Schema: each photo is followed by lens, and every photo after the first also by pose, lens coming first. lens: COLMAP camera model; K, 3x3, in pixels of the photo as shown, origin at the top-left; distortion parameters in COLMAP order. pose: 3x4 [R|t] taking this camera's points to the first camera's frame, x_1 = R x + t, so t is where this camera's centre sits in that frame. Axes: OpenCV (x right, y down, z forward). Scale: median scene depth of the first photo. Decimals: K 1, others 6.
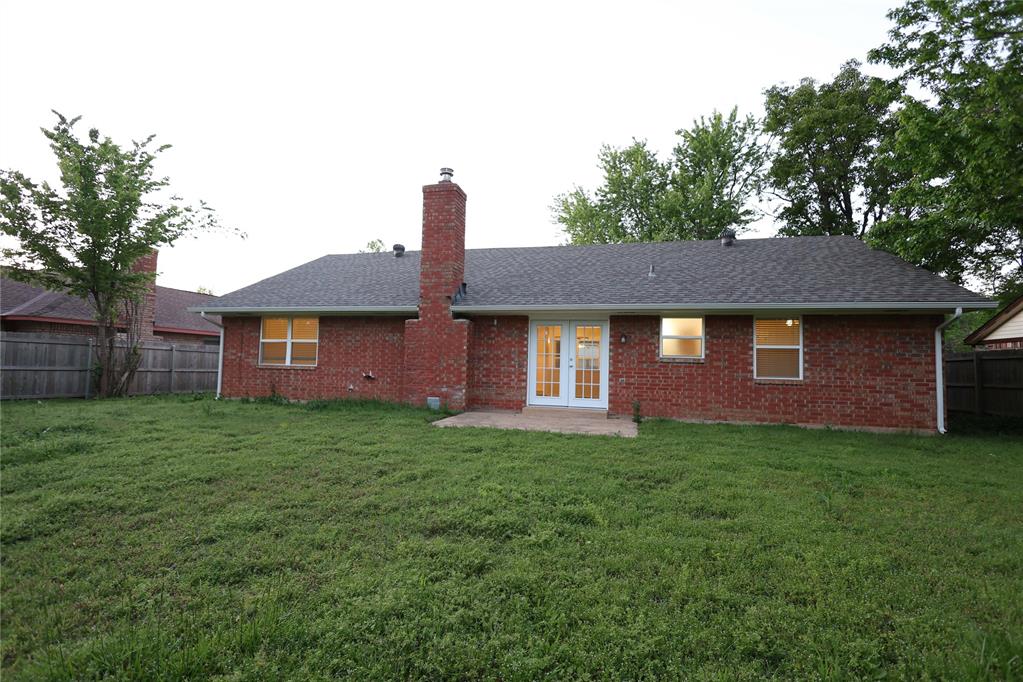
lens RADIAL K [[468.0, 0, 501.5], [0, 468.0, 339.7], [0, 0, 1]] dist [0.002149, 0.000216]
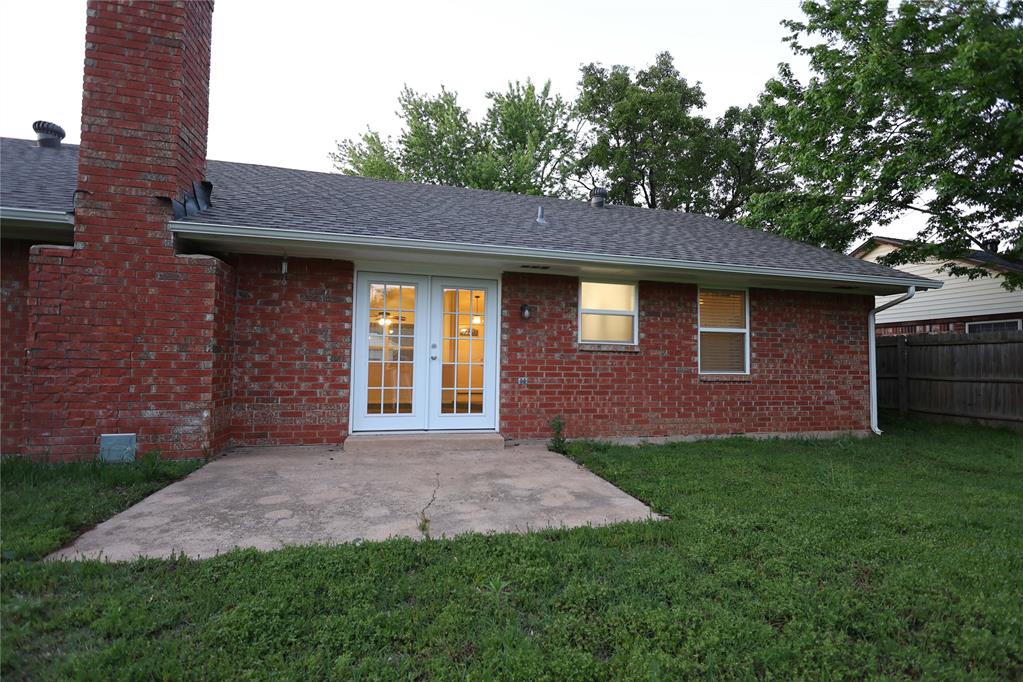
lens RADIAL K [[471.1, 0, 515.4], [0, 471.1, 346.9], [0, 0, 1]] dist [0.000640, 0.000425]
pose [[0.867877, 0.007629, 0.496721, -0.049716], [-0.022139, 0.999483, 0.023330, 0.029373], [-0.496286, -0.031244, 0.867597, 0.484843]]
